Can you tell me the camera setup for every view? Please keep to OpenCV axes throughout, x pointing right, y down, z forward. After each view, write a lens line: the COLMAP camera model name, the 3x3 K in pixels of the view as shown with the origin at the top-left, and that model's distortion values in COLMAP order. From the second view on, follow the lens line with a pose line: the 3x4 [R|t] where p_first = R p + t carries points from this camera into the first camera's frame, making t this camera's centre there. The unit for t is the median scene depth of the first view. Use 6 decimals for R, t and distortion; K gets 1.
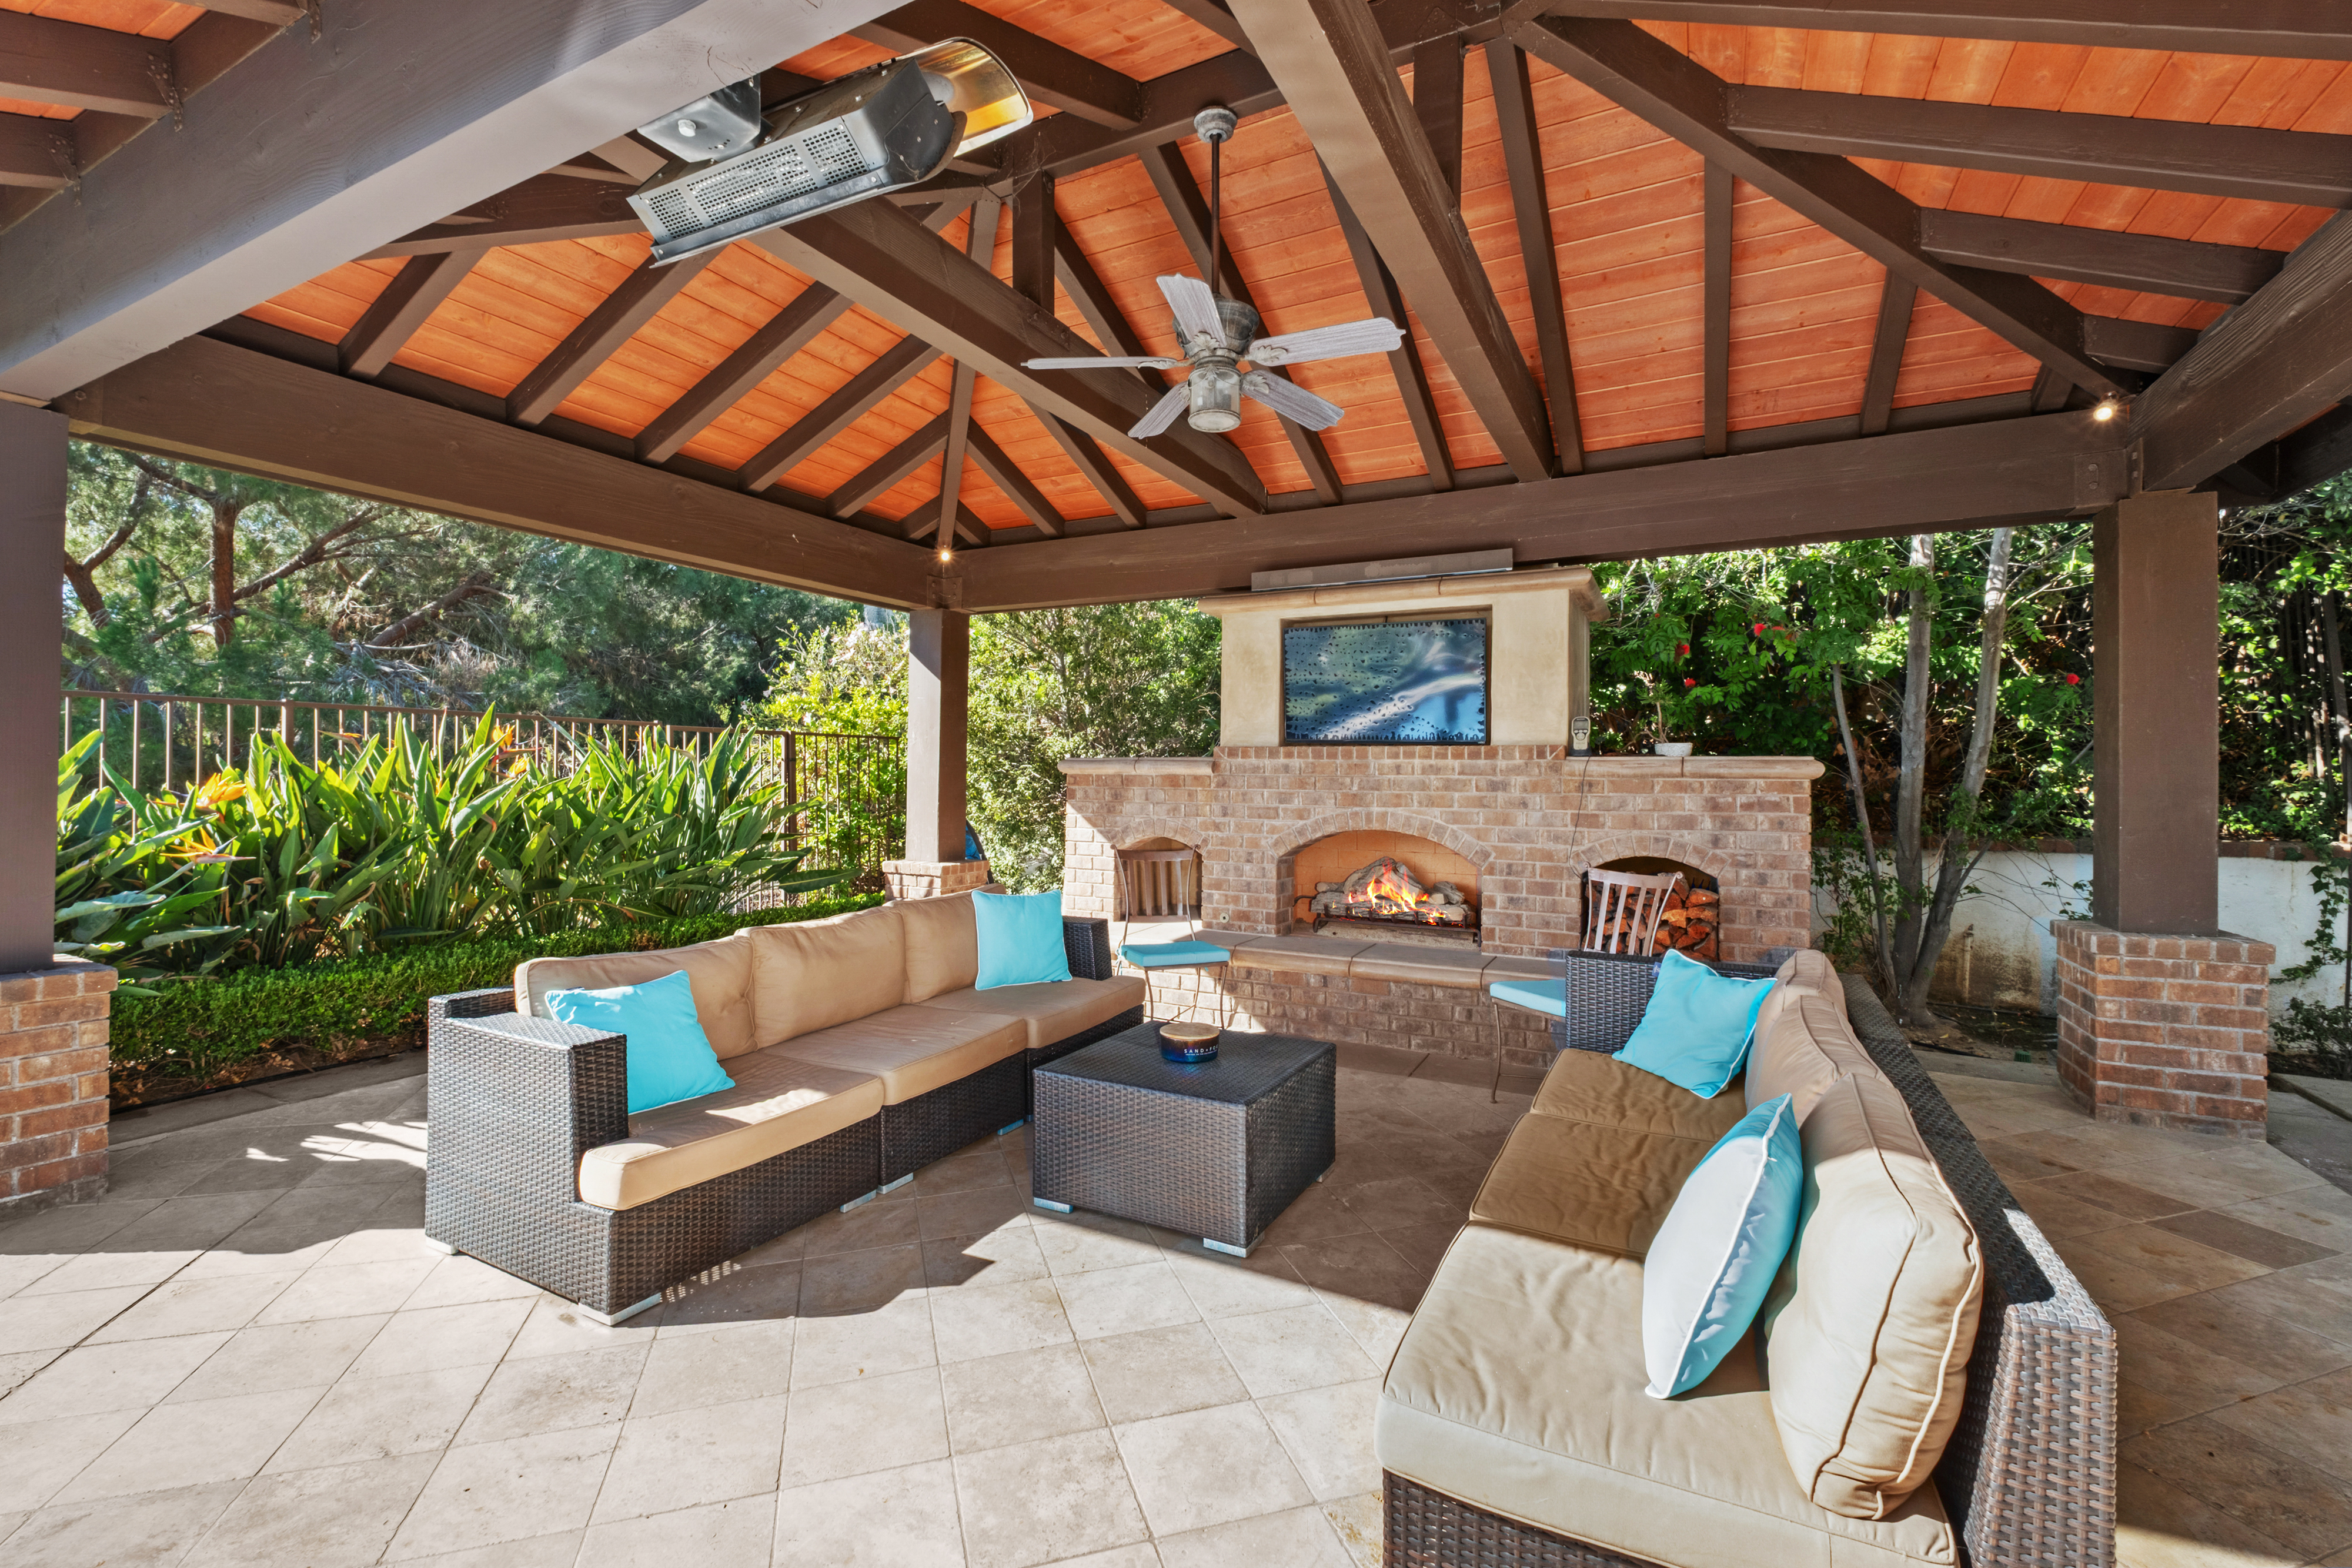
lens RADIAL K [[1025.1, 0, 1172.1], [0, 1025.1, 779.7], [0, 0, 1]] dist [-0.014725, -0.000544]
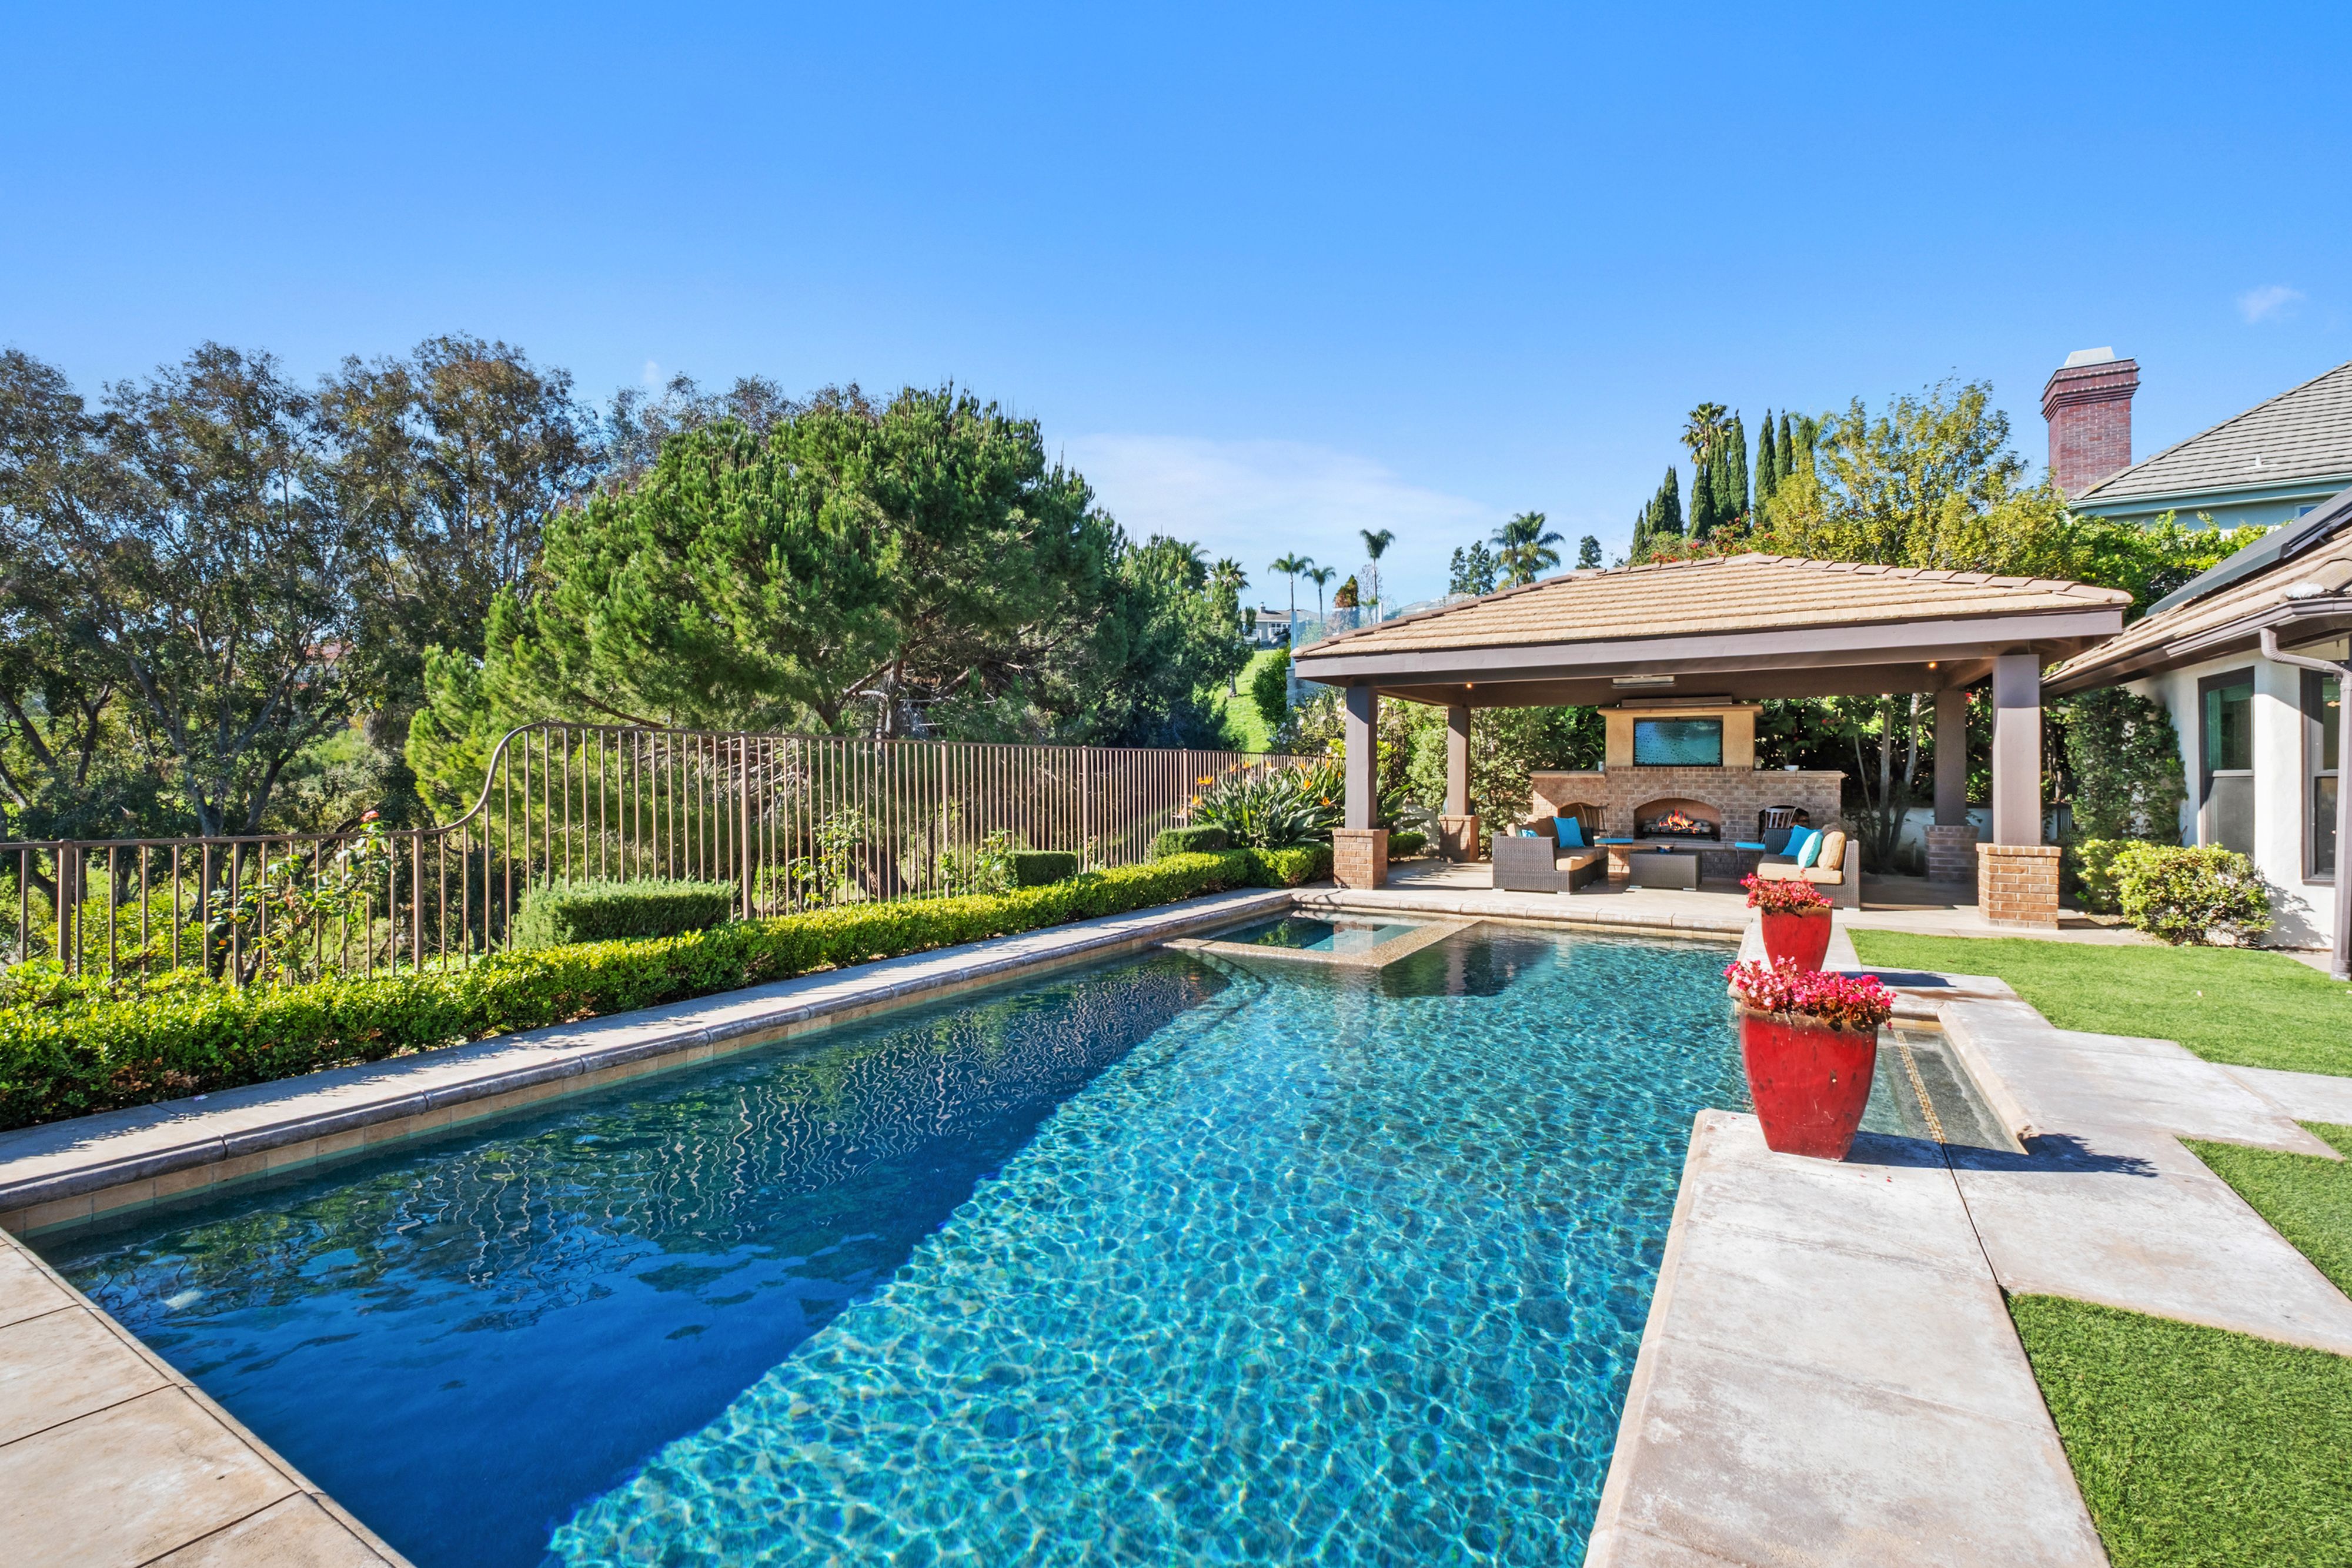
lens RADIAL K [[1025.1, 0, 1177.9], [0, 1025.1, 783.2], [0, 0, 1]] dist [-0.014725, -0.000544]
pose [[0.998248, -0.005781, -0.058886, -0.955330], [0.006113, 0.999966, 0.005468, -0.011322], [0.058853, -0.005819, 0.998250, -1.759713]]
